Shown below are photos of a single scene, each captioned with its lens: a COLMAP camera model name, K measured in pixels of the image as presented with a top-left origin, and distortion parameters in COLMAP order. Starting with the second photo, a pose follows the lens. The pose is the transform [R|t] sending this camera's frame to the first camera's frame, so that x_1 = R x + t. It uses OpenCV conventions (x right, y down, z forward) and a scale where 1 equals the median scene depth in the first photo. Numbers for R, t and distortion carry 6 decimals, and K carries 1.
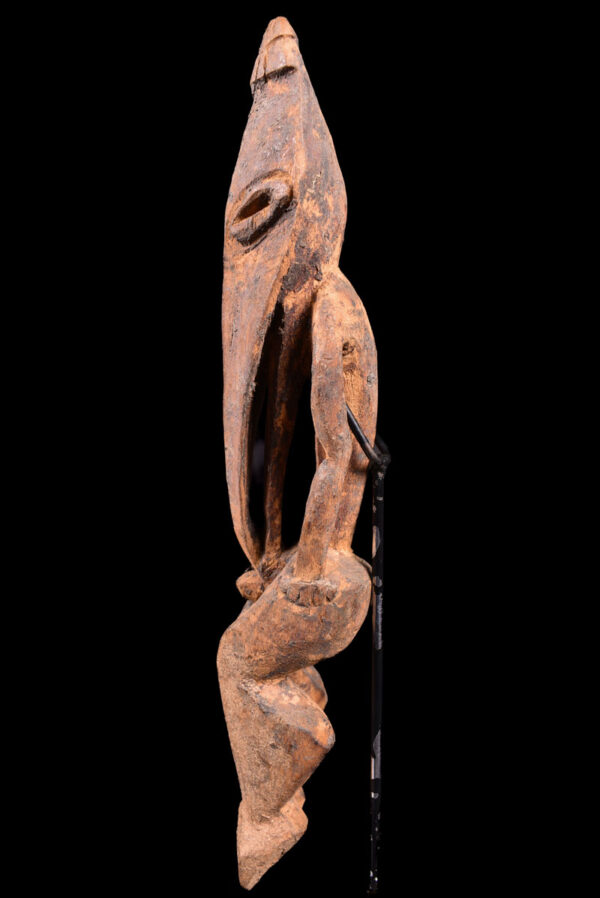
lens RADIAL K [[725.9, 0, 301.6], [0, 725.9, 447.1], [0, 0, 1]] dist [-0.098762, 0.000714]
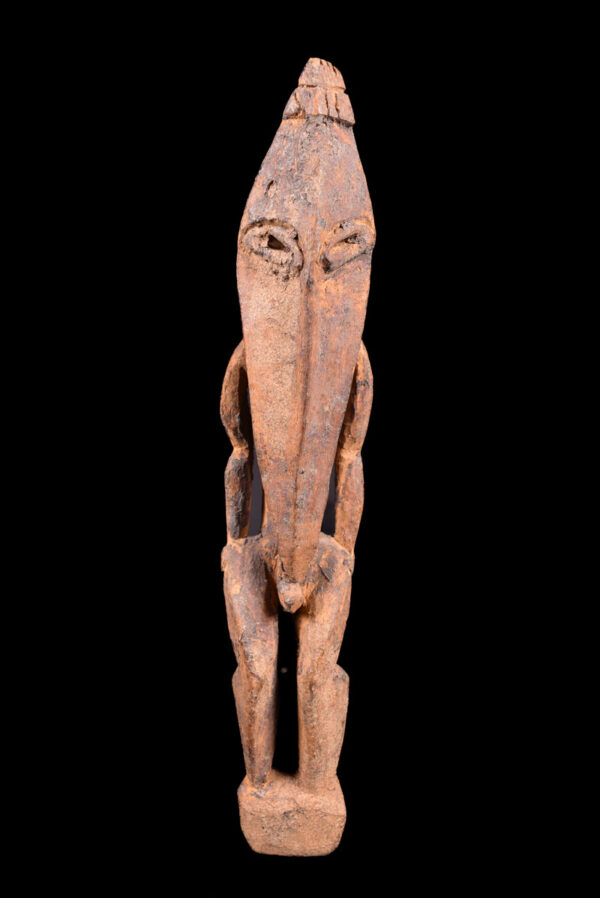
lens RADIAL K [[725.9, 0, 303.1], [0, 725.9, 447.7], [0, 0, 1]] dist [-0.098762, 0.000714]
pose [[-0.111332, -0.190782, 0.975299, -1.125789], [0.112156, 0.972718, 0.203080, -0.245094], [-0.987434, 0.131995, -0.086898, 1.135423]]
